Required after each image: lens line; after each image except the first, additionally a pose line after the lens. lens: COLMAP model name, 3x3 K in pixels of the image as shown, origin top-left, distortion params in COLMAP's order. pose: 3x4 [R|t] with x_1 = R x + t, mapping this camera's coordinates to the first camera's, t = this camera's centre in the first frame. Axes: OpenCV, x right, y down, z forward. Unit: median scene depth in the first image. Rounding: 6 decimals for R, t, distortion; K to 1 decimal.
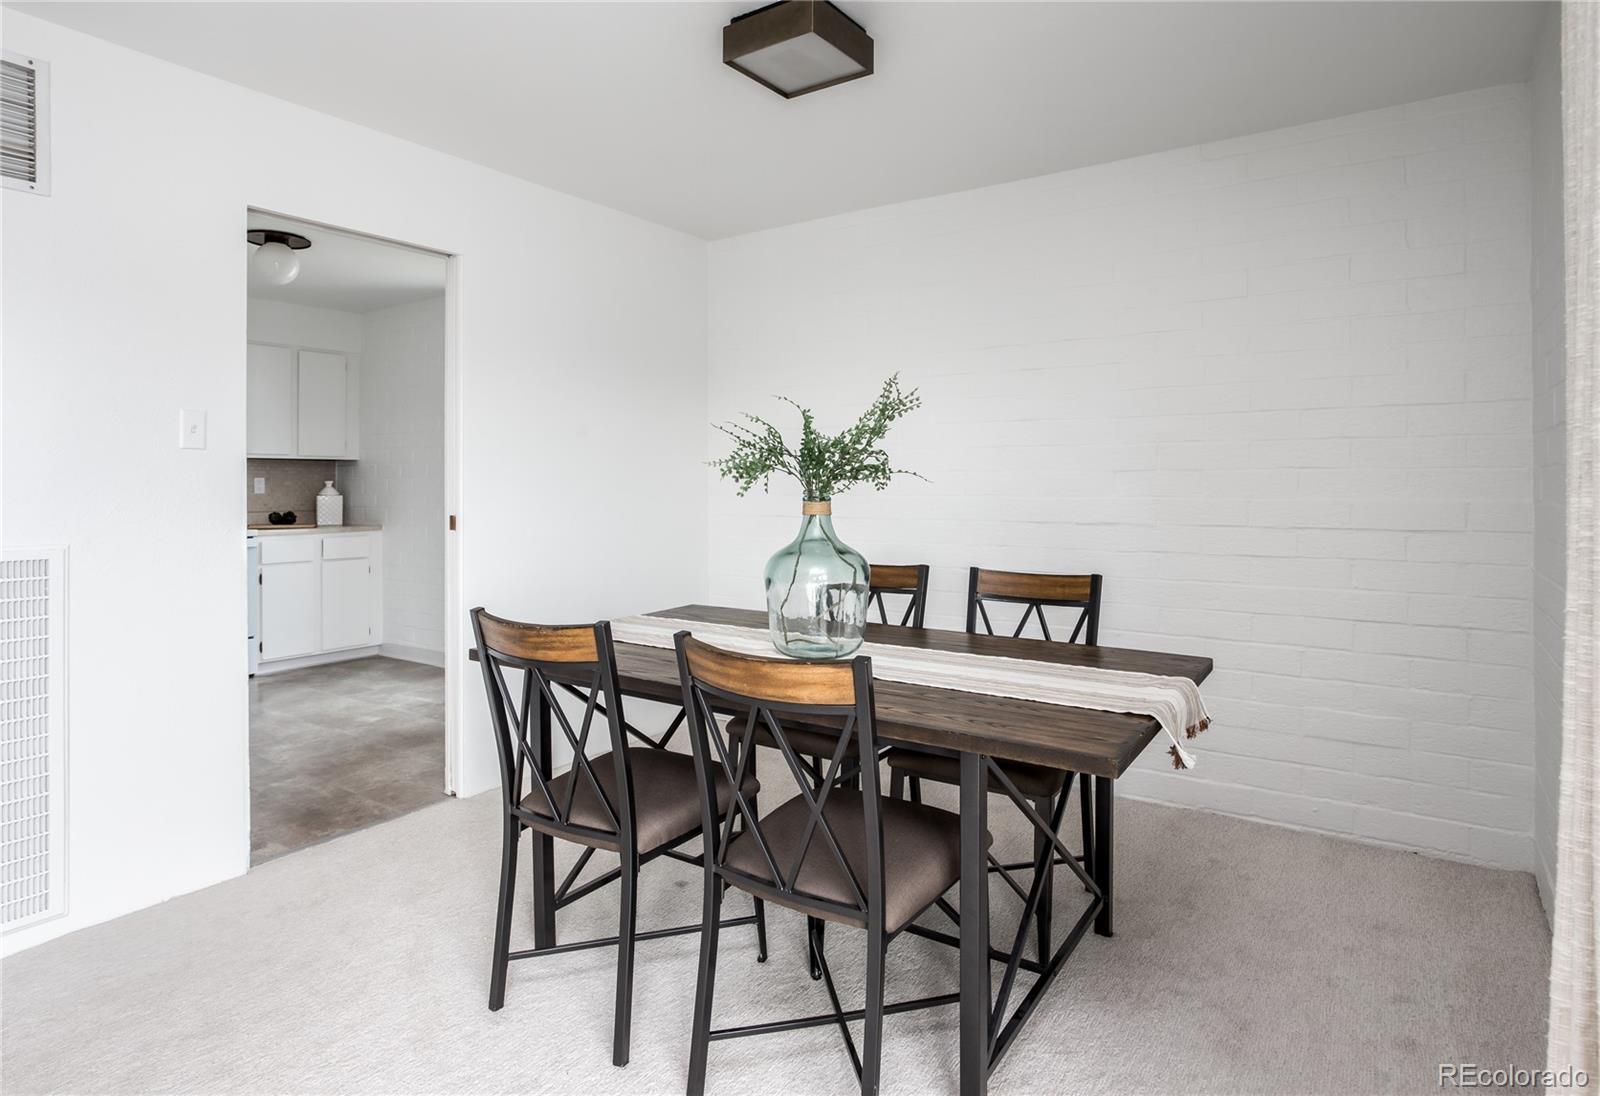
lens RADIAL K [[891.1, 0, 796.8], [0, 891.1, 489.0], [0, 0, 1]] dist [-0.028159, -0.000473]
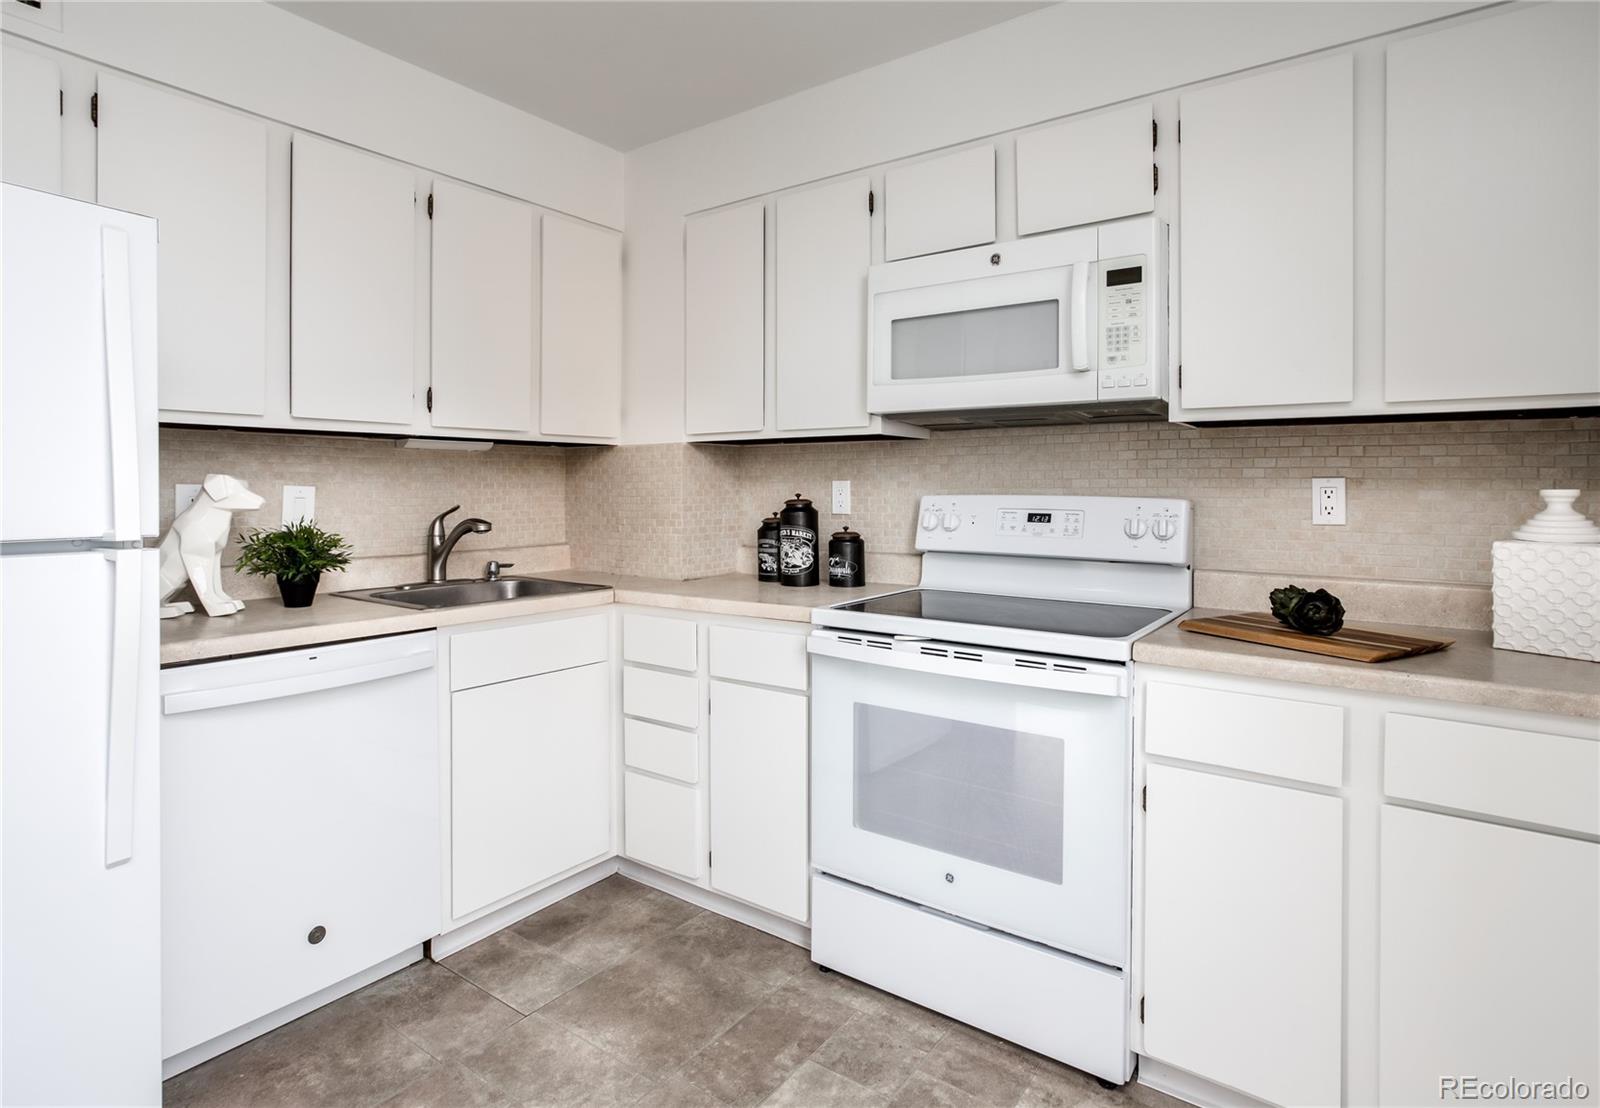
lens RADIAL K [[839.4, 0, 778.6], [0, 839.4, 487.2], [0, 0, 1]] dist [-0.025953, 0.002212]
pose [[-0.021698, 0.005995, -0.999747, -0.277672], [-0.010331, 0.999927, 0.006220, -0.009033], [0.999711, 0.010463, -0.021634, 0.786212]]
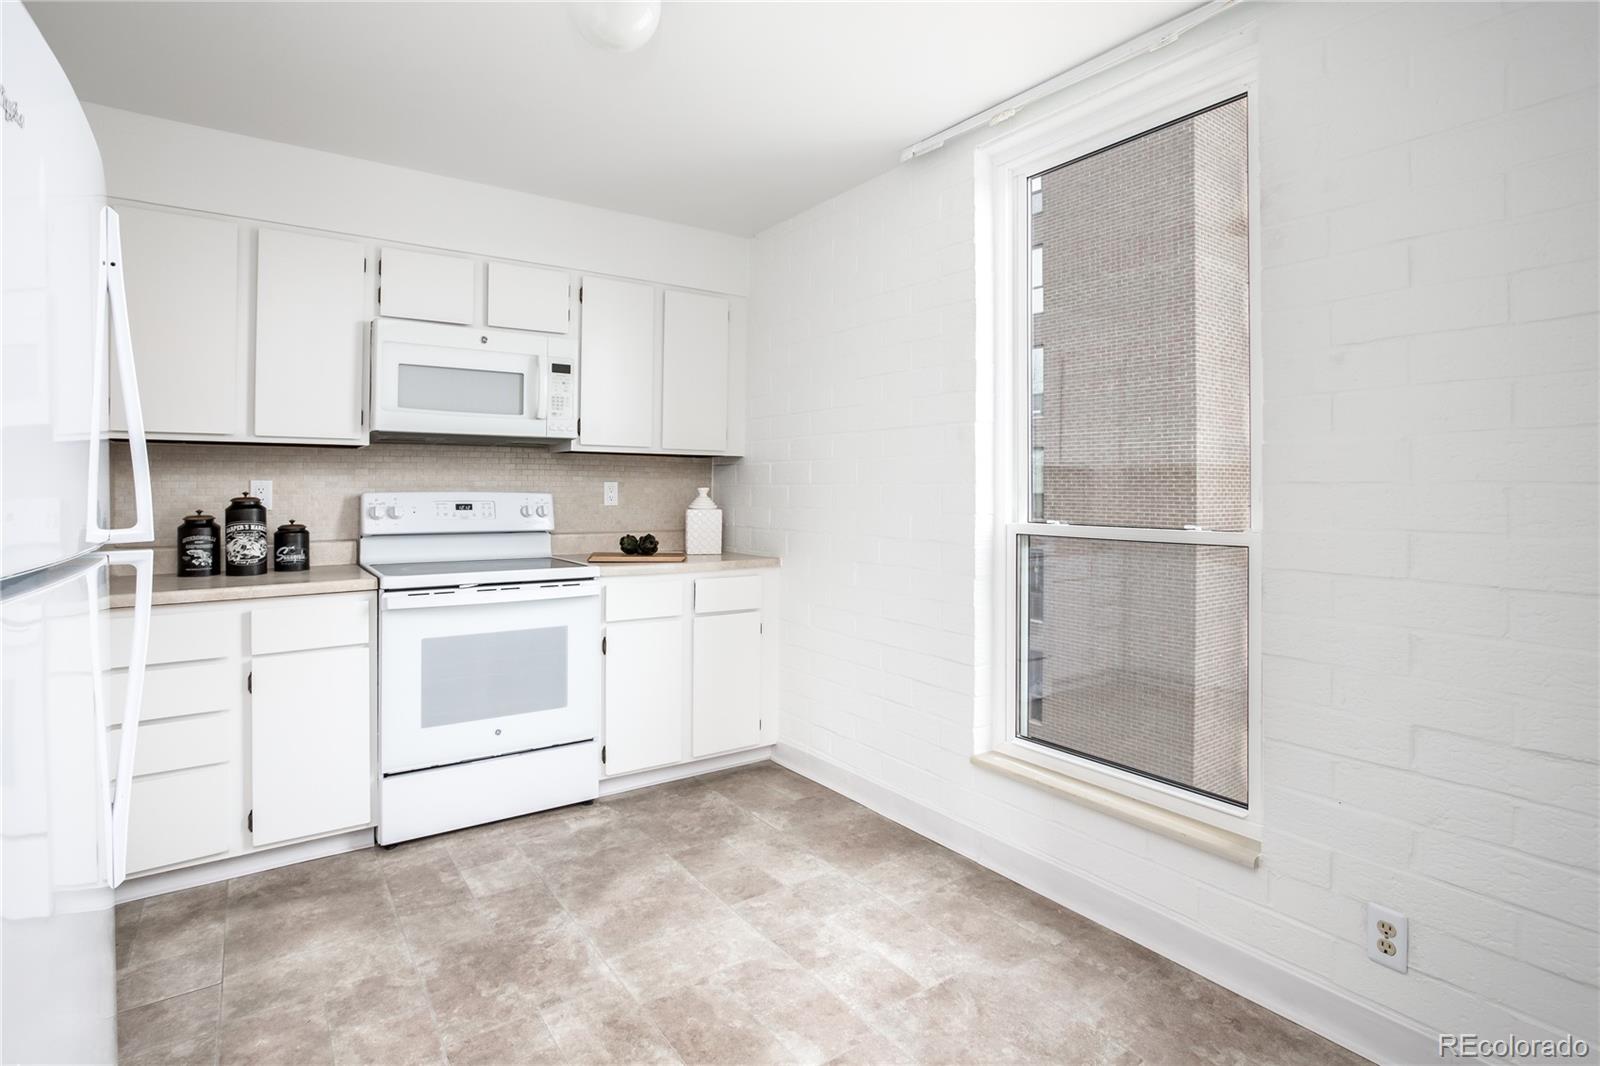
lens RADIAL K [[782.0, 0, 800.4], [0, 782.0, 483.0], [0, 0, 1]] dist [-0.005415, 0.000470]
pose [[0.940610, 0.002074, -0.339482, -0.264105], [-0.008078, 0.999835, -0.016274, -0.003442], [0.339392, 0.018050, 0.940472, 0.476958]]
